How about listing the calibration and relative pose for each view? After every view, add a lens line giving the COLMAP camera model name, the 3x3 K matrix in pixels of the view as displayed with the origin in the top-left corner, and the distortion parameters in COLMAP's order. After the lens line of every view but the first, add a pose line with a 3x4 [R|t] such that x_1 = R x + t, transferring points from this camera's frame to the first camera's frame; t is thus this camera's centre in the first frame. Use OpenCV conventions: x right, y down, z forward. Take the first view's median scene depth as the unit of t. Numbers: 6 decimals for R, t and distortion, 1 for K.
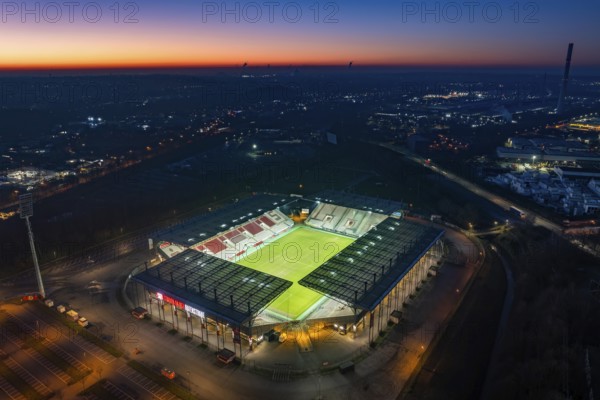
lens RADIAL K [[393.2, 0, 306.2], [0, 393.2, 240.4], [0, 0, 1]] dist [-0.030525, 0.003429]
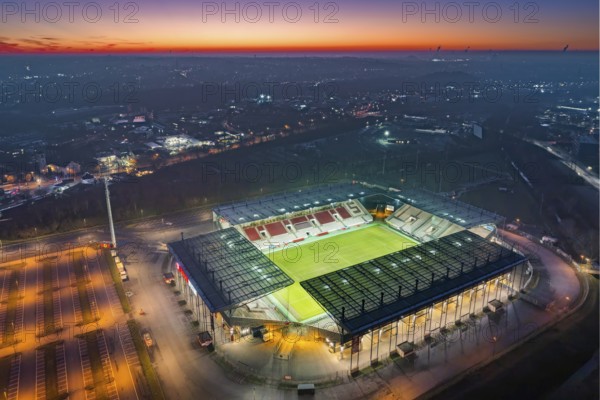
lens RADIAL K [[393.2, 0, 306.2], [0, 393.2, 240.4], [0, 0, 1]] dist [-0.030525, 0.003429]
pose [[0.907326, 0.180181, -0.379861, 0.216335], [-0.166179, 0.983633, 0.069641, -0.038217], [0.386192, -0.000062, 0.922419, 0.106480]]
